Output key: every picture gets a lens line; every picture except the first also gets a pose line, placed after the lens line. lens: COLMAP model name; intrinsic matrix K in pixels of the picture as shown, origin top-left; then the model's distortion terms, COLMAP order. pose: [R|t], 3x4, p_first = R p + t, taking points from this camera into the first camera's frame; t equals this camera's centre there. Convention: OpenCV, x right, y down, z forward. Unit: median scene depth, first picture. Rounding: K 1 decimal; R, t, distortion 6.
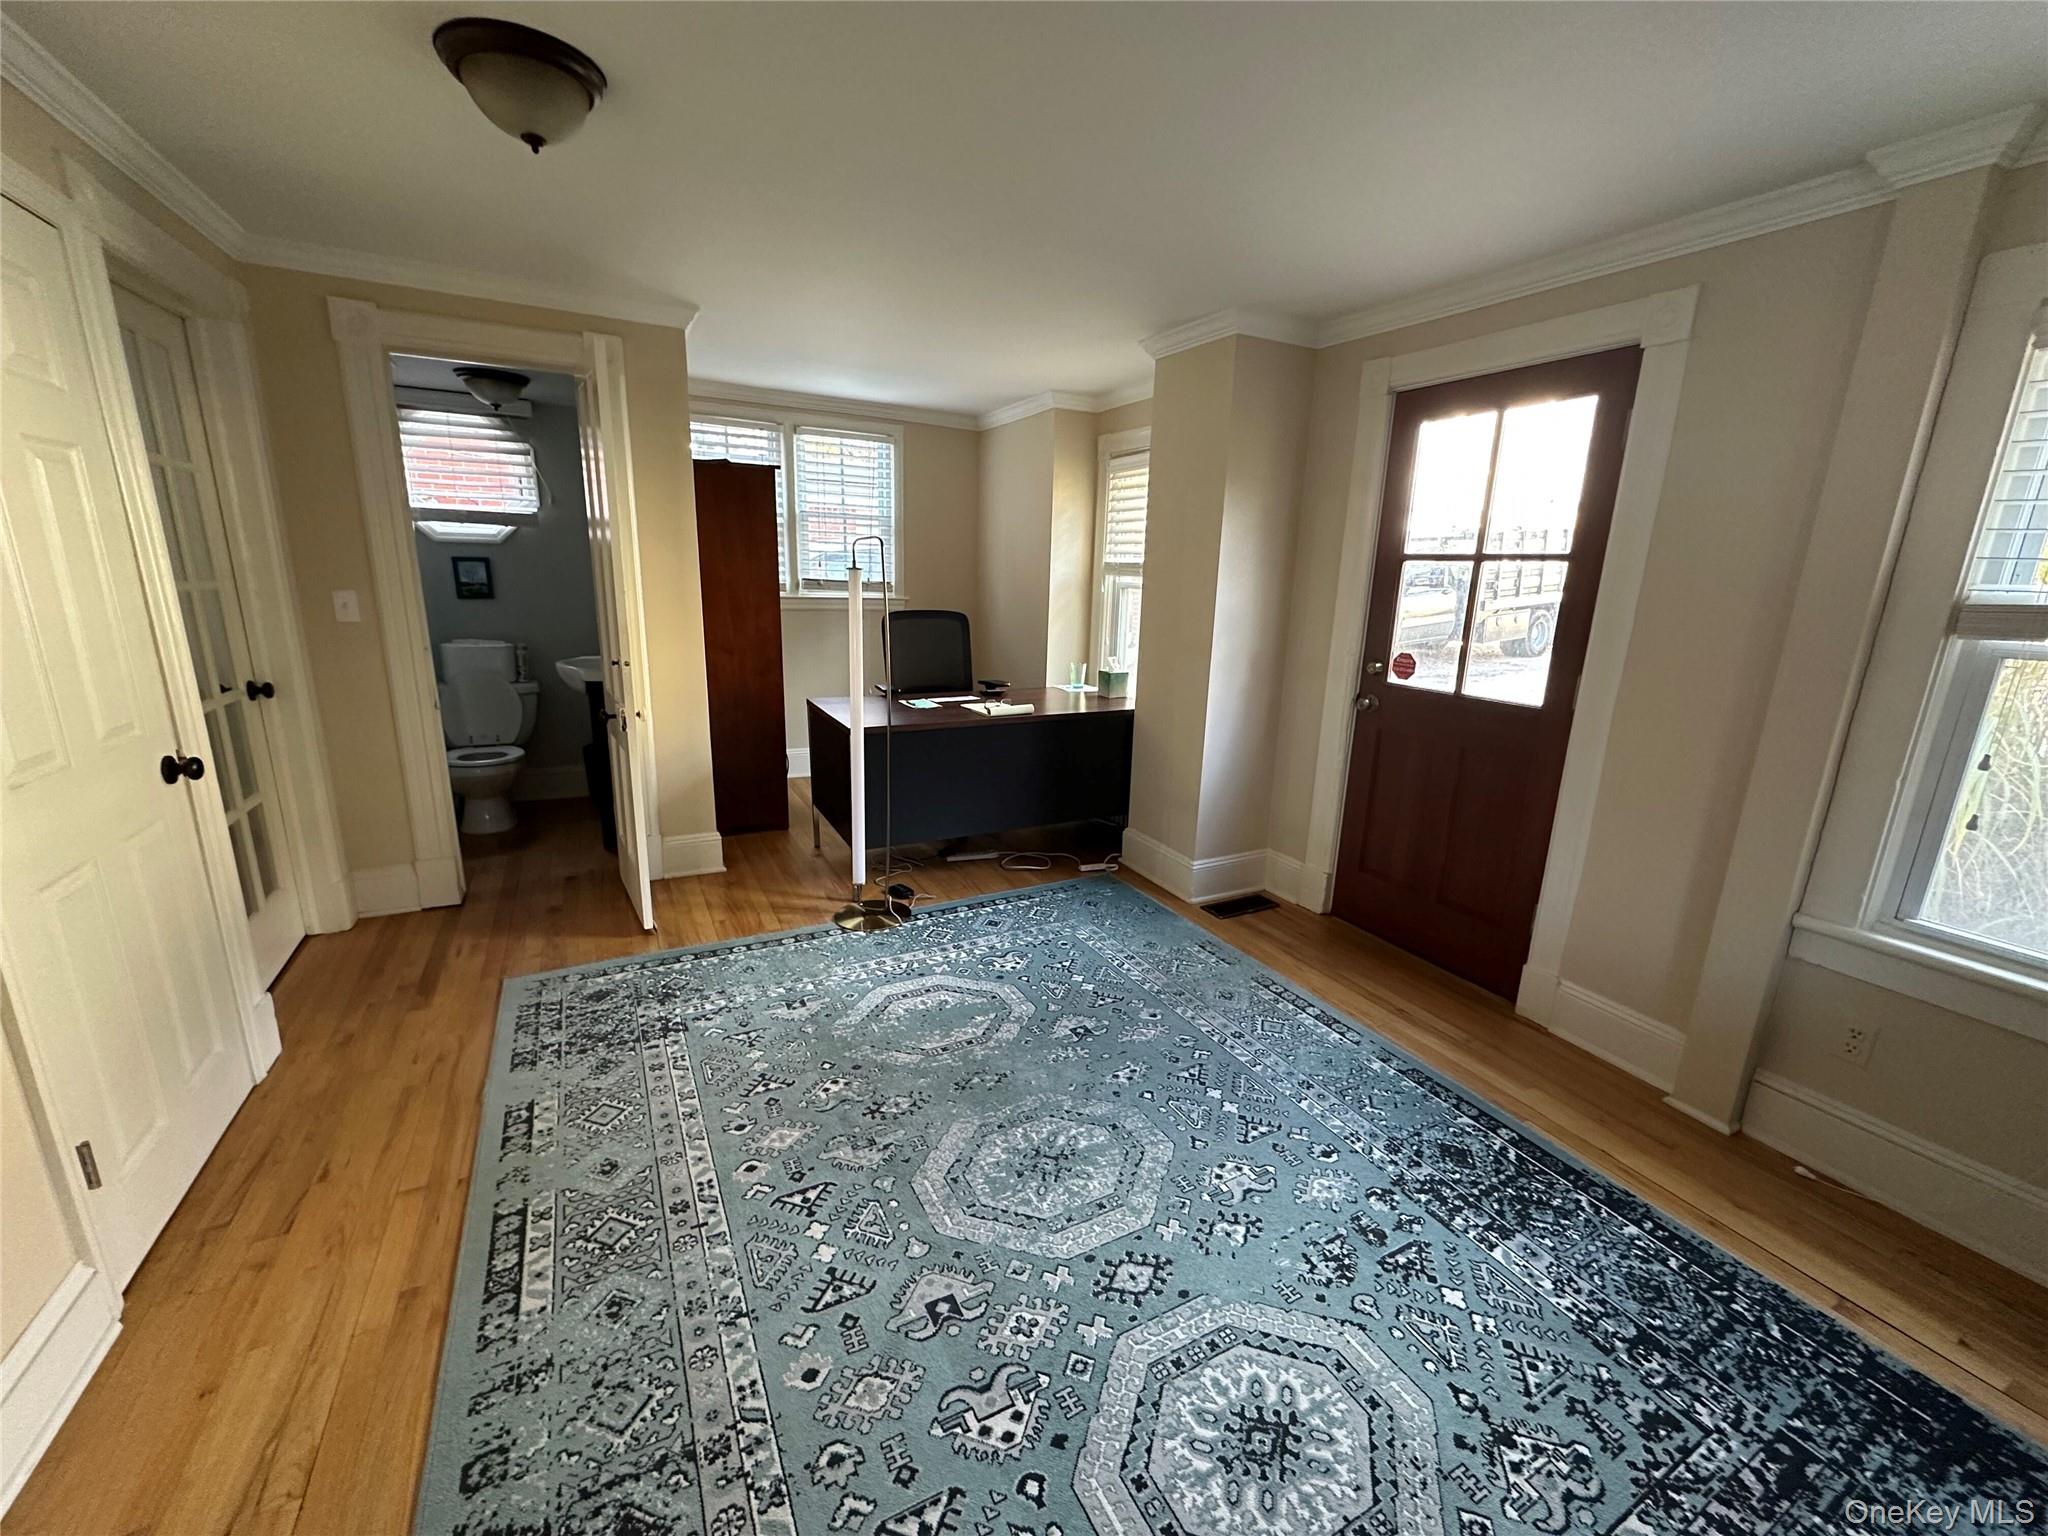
lens RADIAL K [[811.0, 0, 1021.1], [0, 811.0, 763.9], [0, 0, 1]] dist [0.000549, 0.000150]
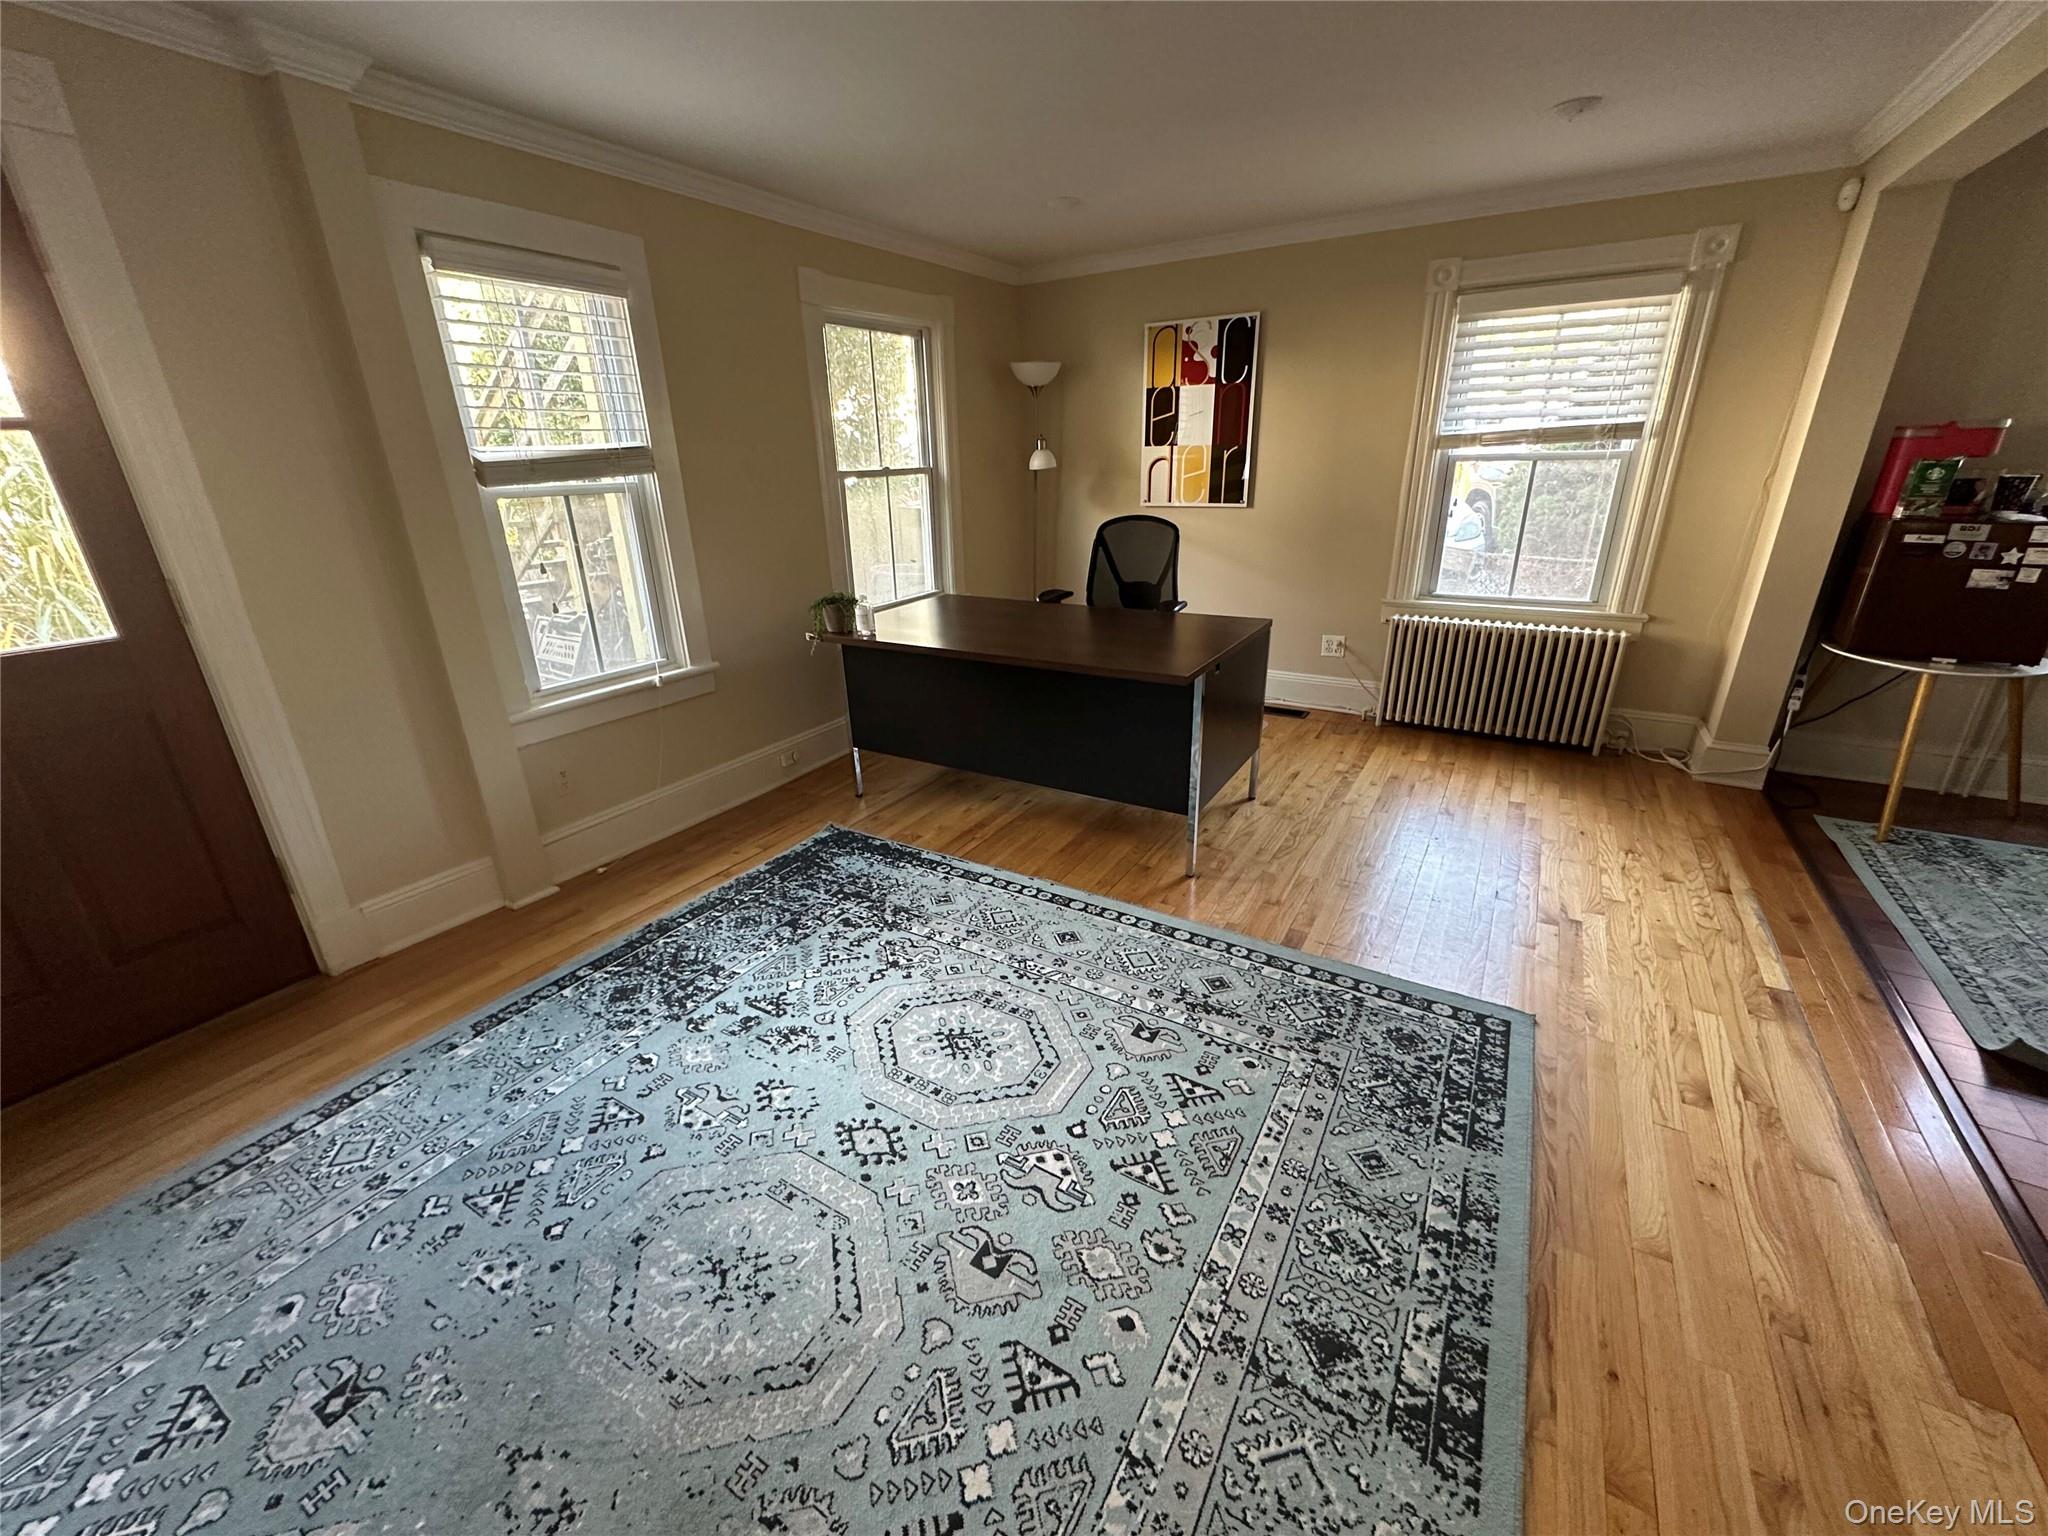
lens RADIAL K [[811.0, 0, 1017.6], [0, 811.0, 771.6], [0, 0, 1]] dist [0.000549, 0.000150]
pose [[-0.512381, -0.329631, 0.792975, -0.734778], [0.211386, 0.846573, 0.488498, -0.286738], [-0.832335, 0.417921, -0.364088, 1.181012]]
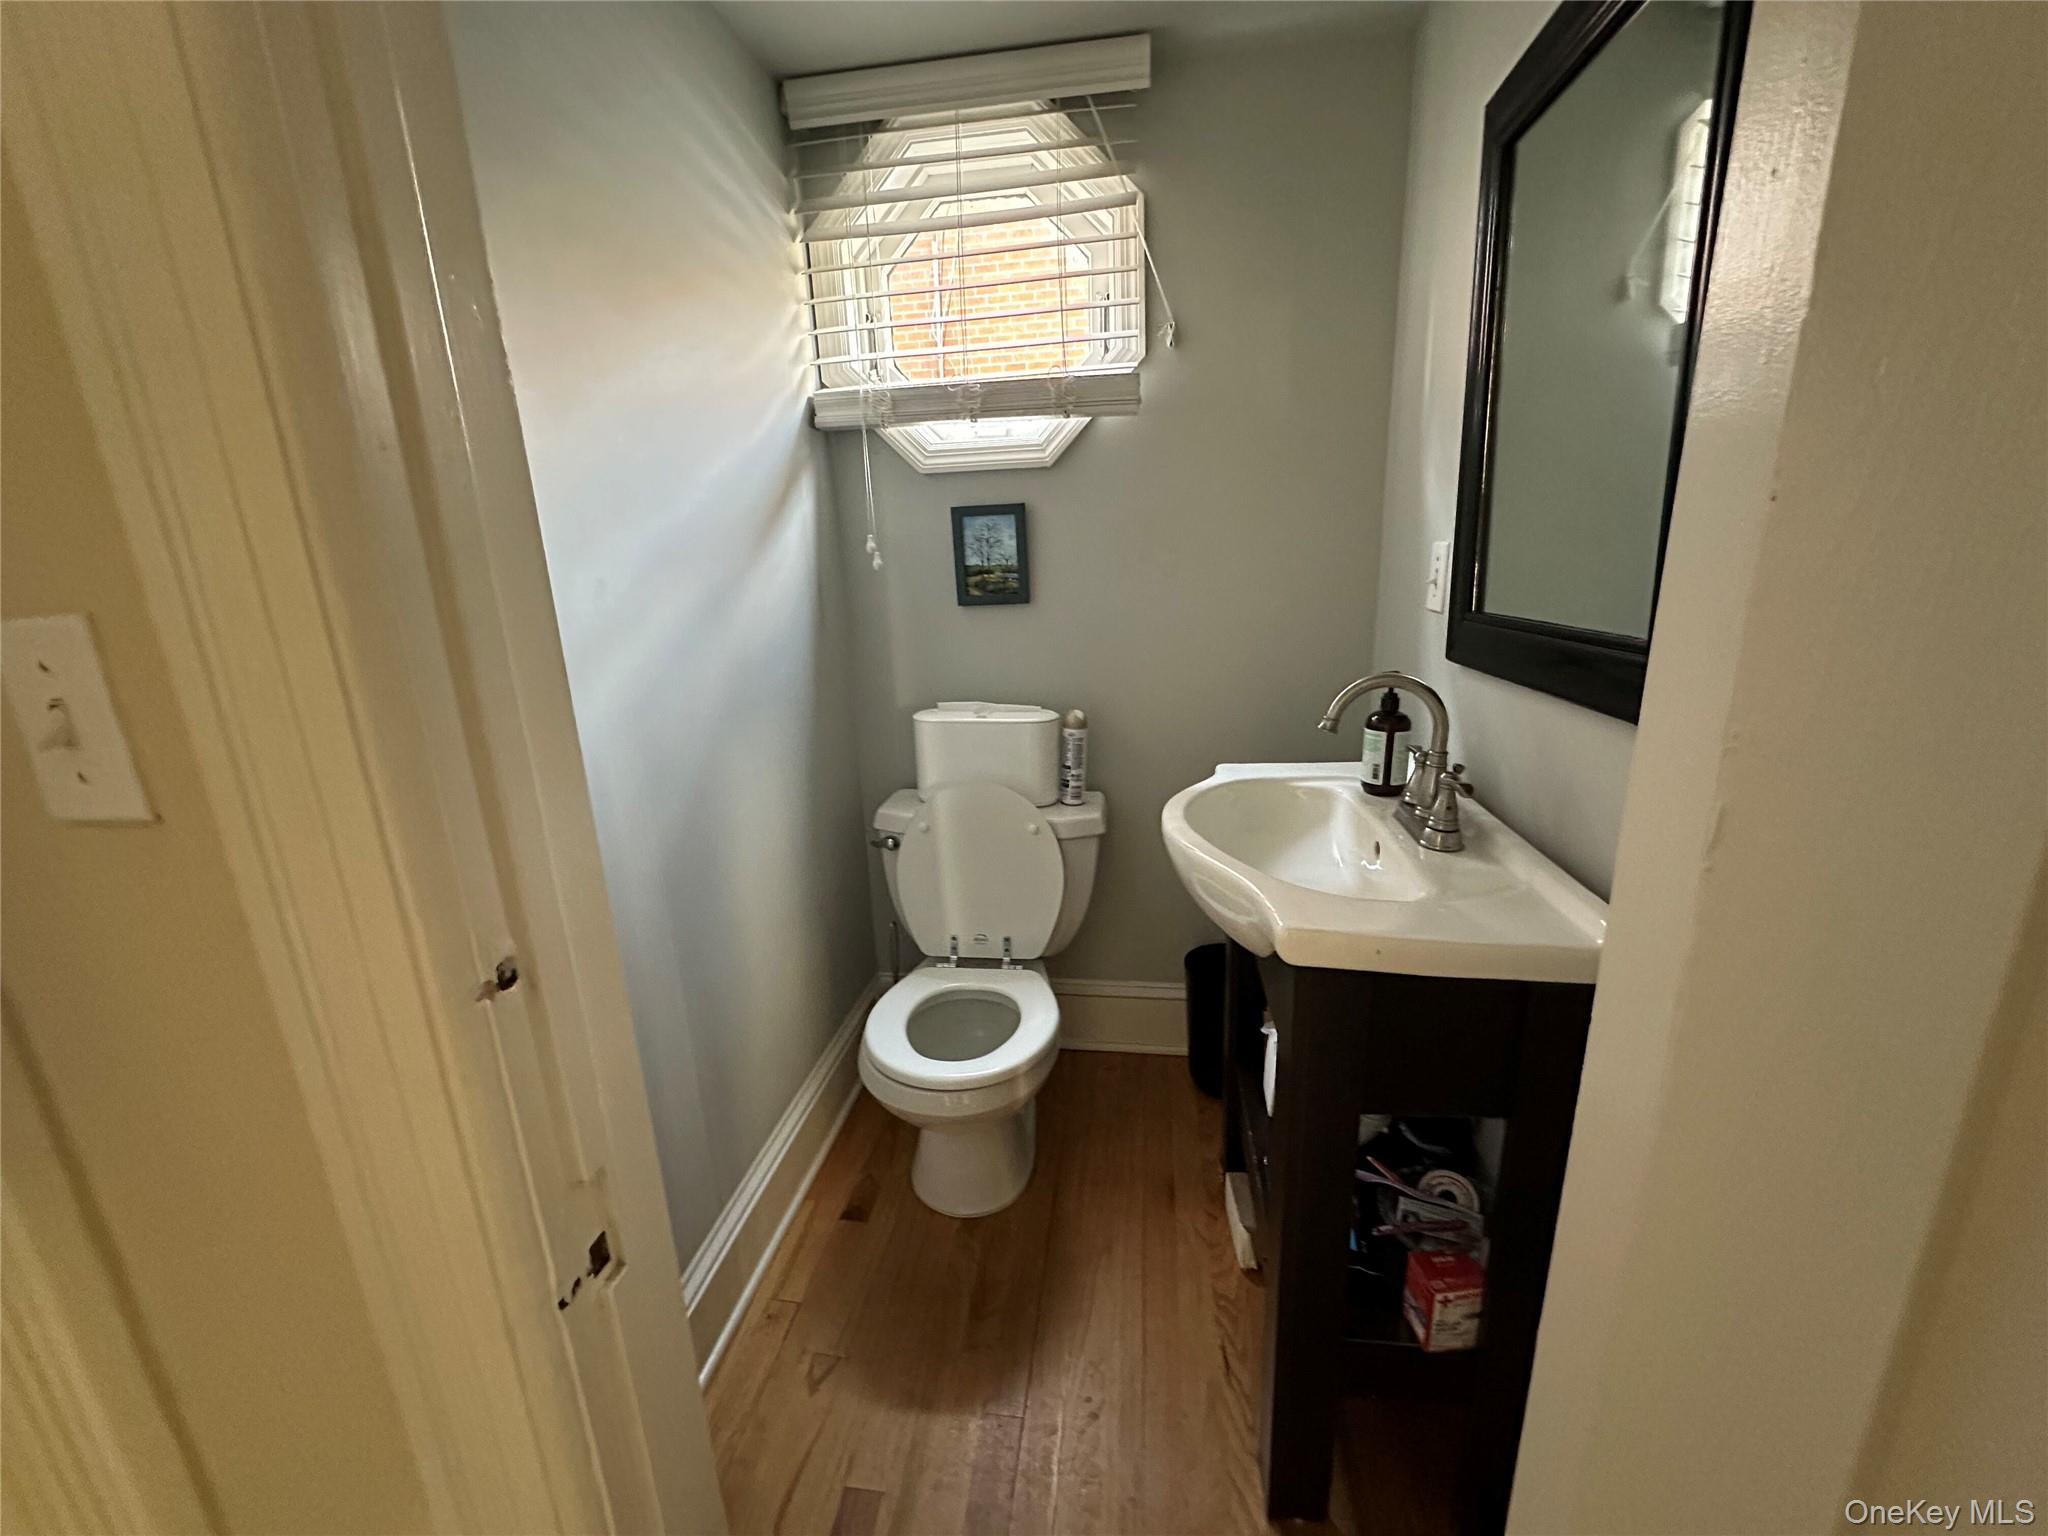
lens RADIAL K [[811.0, 0, 1025.0], [0, 811.0, 765.1], [0, 0, 1]] dist [0.000549, 0.000150]
pose [[0.807708, 0.087734, -0.583018, -0.304404], [-0.076792, 0.996097, 0.043509, -0.105187], [0.584560, 0.009629, 0.811293, 0.502617]]
